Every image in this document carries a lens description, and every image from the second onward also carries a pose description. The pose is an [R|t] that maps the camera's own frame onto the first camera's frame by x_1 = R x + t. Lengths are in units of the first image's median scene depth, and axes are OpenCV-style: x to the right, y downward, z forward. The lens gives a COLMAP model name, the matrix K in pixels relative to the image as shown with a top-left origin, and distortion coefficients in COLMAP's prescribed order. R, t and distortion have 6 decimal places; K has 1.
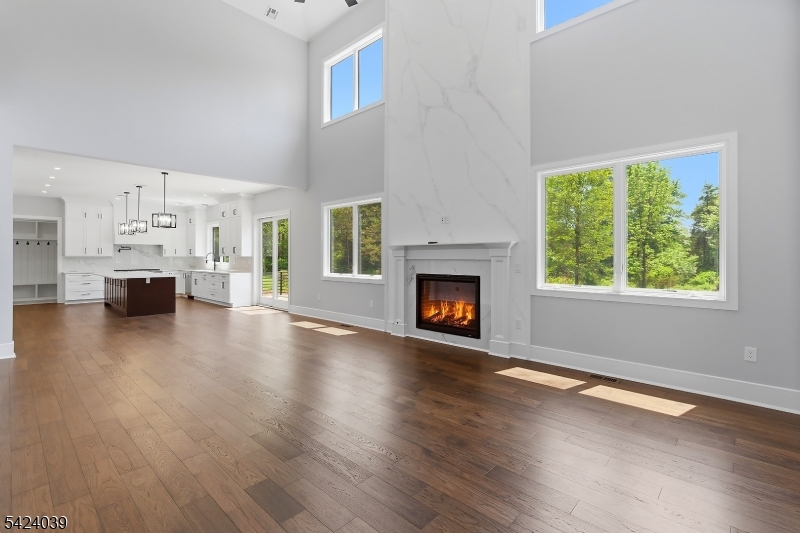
lens RADIAL K [[372.2, 0, 405.4], [0, 372.2, 253.9], [0, 0, 1]] dist [0.000001, -0.000019]
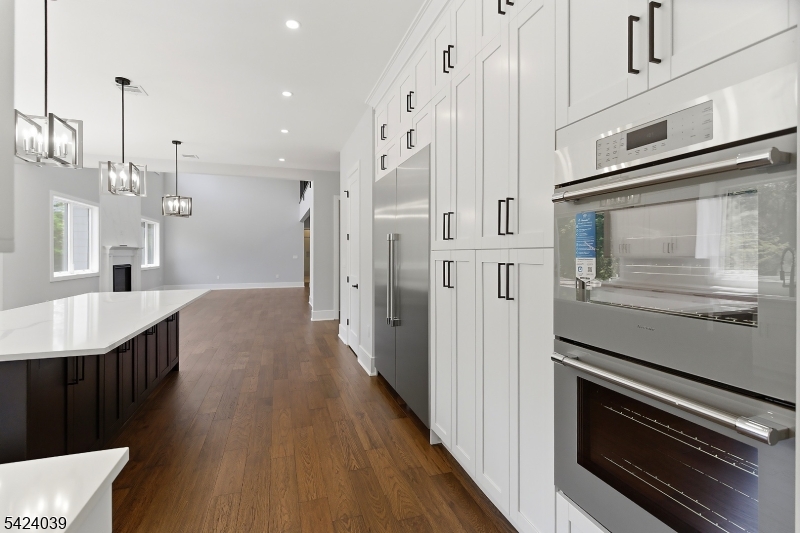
lens RADIAL K [[372.2, 0, 405.4], [0, 372.2, 253.9], [0, 0, 1]] dist [0.000001, -0.000019]
pose [[-0.892522, 0.000793, 0.451002, -1.753512], [-0.002139, 0.999980, -0.005991, 0.013589], [-0.450998, -0.006312, -0.892503, 1.855404]]
